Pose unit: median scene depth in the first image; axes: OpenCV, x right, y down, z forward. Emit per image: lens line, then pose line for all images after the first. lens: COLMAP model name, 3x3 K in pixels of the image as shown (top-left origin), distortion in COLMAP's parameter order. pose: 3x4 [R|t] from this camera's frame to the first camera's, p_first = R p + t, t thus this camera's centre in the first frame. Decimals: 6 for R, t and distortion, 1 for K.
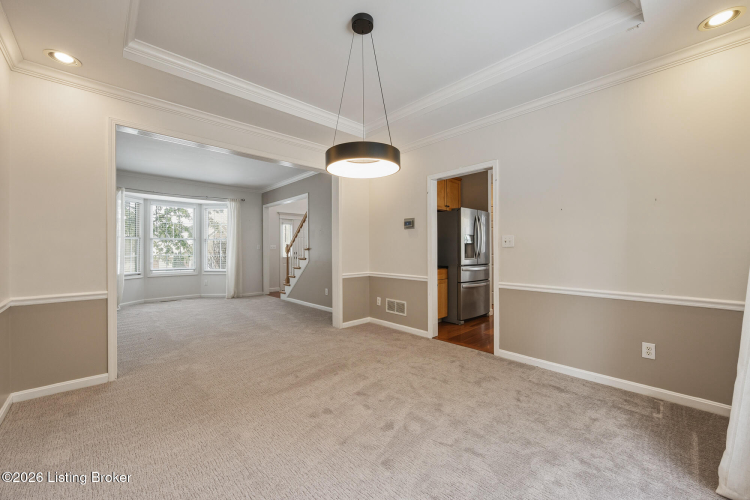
lens RADIAL K [[295.1, 0, 375.8], [0, 295.1, 247.2], [0, 0, 1]] dist [-0.001905, 0.000079]
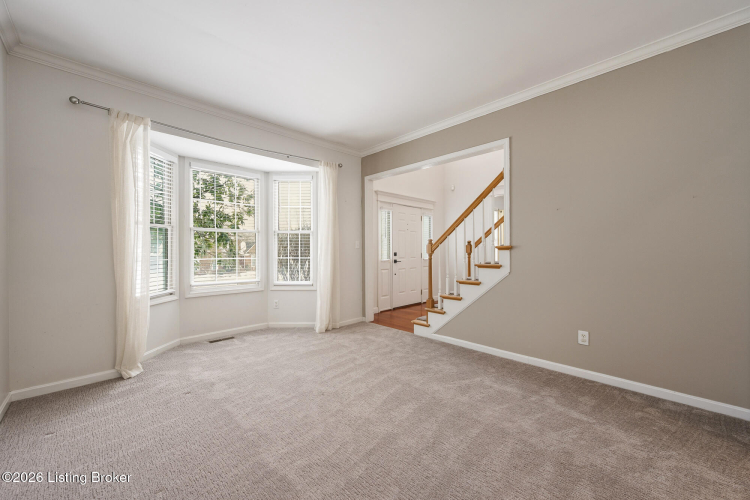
lens RADIAL K [[295.1, 0, 372.7], [0, 295.1, 252.5], [0, 0, 1]] dist [-0.001905, 0.000079]
pose [[0.999995, -0.000817, 0.002929, -0.375834], [0.000758, 0.999796, 0.020179, 0.003123], [-0.002945, -0.020177, 0.999792, 0.393936]]
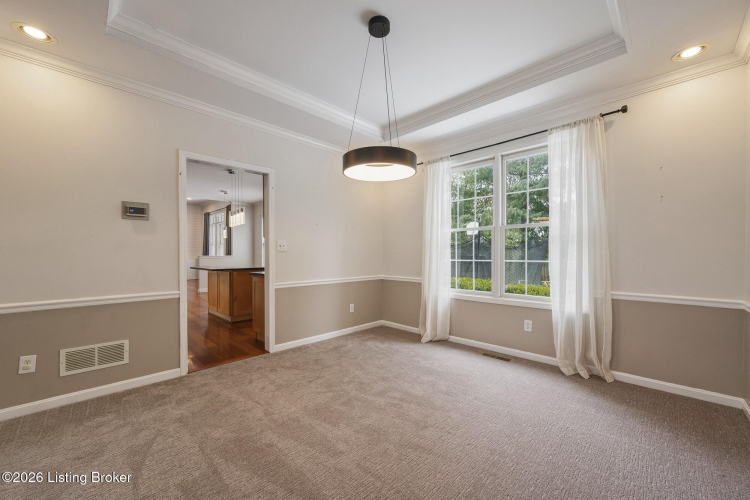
lens RADIAL K [[295.1, 0, 373.3], [0, 295.1, 252.7], [0, 0, 1]] dist [-0.001905, 0.000079]
pose [[-0.030232, -0.000757, 0.999543, -0.835298], [-0.011284, 0.999936, 0.000416, 0.002517], [-0.999479, -0.011267, -0.030239, 0.839685]]
